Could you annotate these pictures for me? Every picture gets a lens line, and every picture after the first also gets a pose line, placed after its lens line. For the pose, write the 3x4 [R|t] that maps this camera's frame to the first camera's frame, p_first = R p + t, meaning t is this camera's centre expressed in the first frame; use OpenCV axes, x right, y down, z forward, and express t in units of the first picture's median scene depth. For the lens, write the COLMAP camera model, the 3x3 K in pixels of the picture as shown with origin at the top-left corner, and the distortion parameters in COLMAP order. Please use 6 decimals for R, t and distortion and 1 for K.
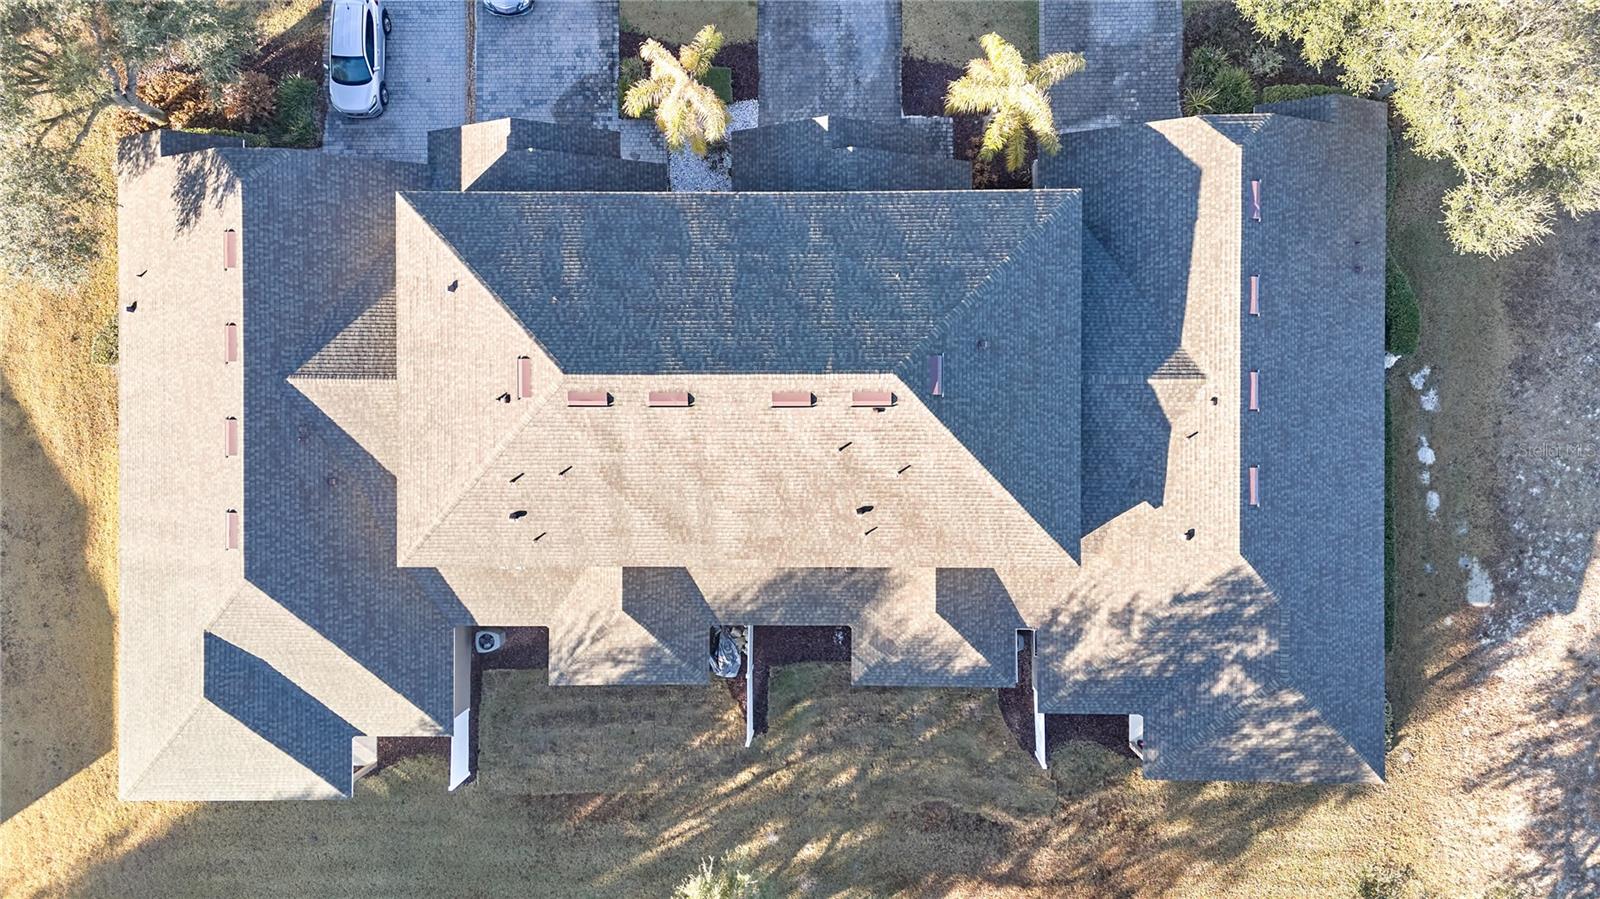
lens RADIAL K [[1116.7, 0, 802.2], [0, 1116.7, 449.3], [0, 0, 1]] dist [0.054805, -0.037504]
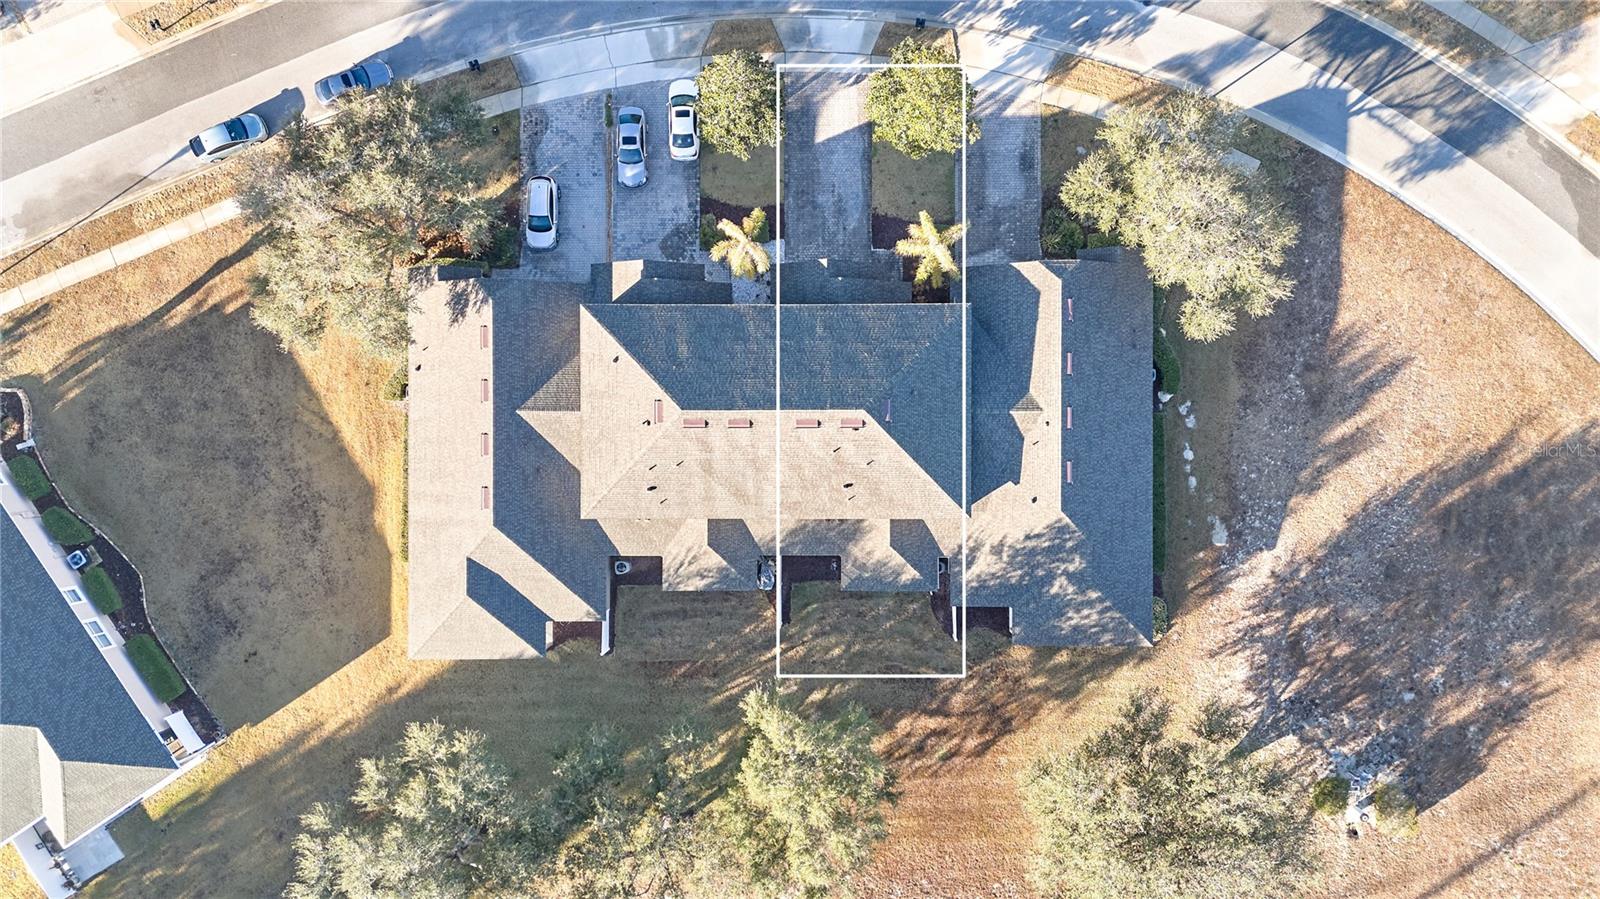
lens RADIAL K [[1138.6, 0, 800.0], [0, 1138.6, 449.5], [0, 0, 1]] dist [0.067062, -0.061022]
pose [[1.000000, -0.000765, 0.000243, -0.018974], [0.000766, 0.999998, -0.002070, 0.000702], [-0.000241, 0.002070, 0.999998, -0.744187]]
